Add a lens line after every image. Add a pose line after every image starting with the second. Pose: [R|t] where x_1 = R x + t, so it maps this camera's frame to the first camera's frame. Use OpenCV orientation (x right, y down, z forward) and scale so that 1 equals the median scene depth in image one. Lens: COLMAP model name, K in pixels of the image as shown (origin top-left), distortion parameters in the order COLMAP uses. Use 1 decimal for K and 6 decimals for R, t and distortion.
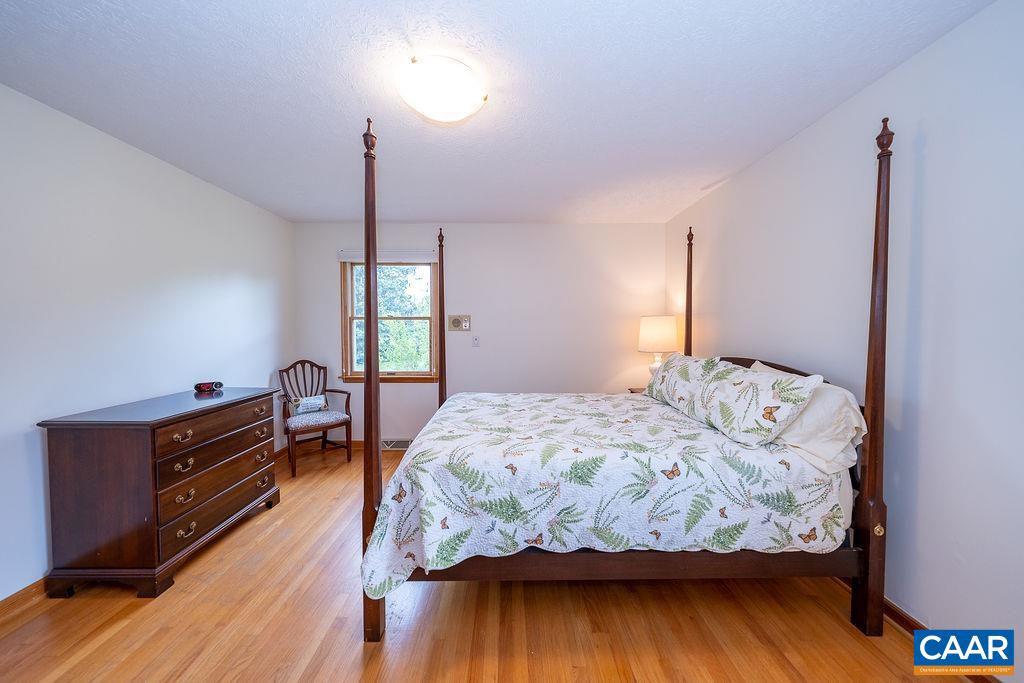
lens RADIAL K [[348.3, 0, 512.8], [0, 348.3, 338.6], [0, 0, 1]] dist [-0.005127, 0.000641]
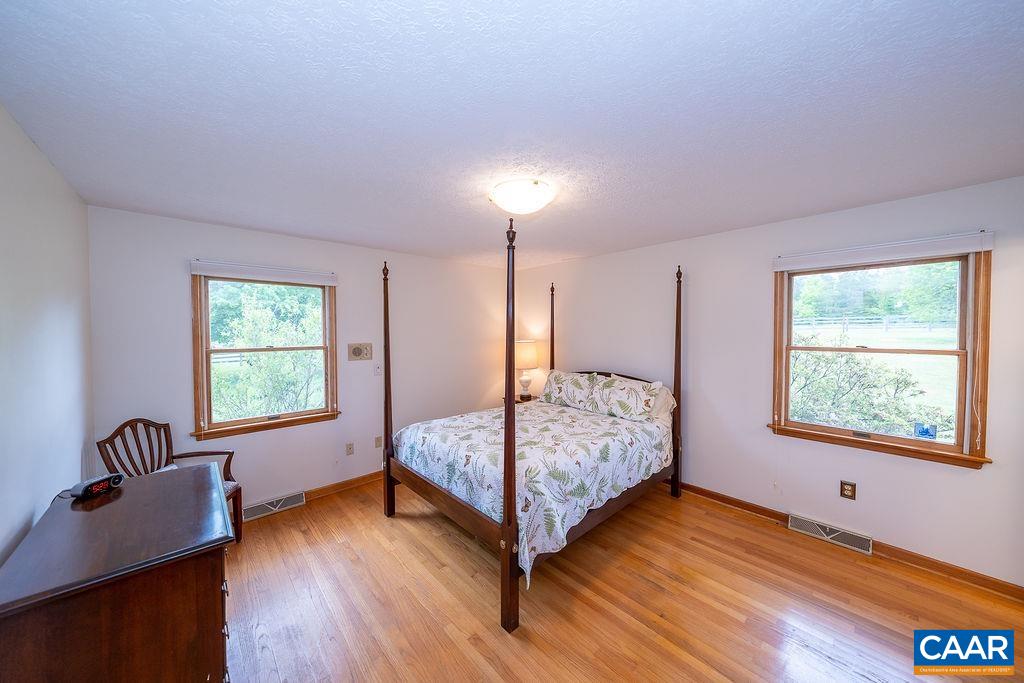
lens RADIAL K [[348.3, 0, 515.9], [0, 348.3, 338.8], [0, 0, 1]] dist [-0.005127, 0.000641]
pose [[0.738499, -0.017843, 0.674019, -1.206673], [0.024632, 0.999696, -0.000524, -0.176839], [-0.673805, 0.016989, 0.738714, 0.047355]]
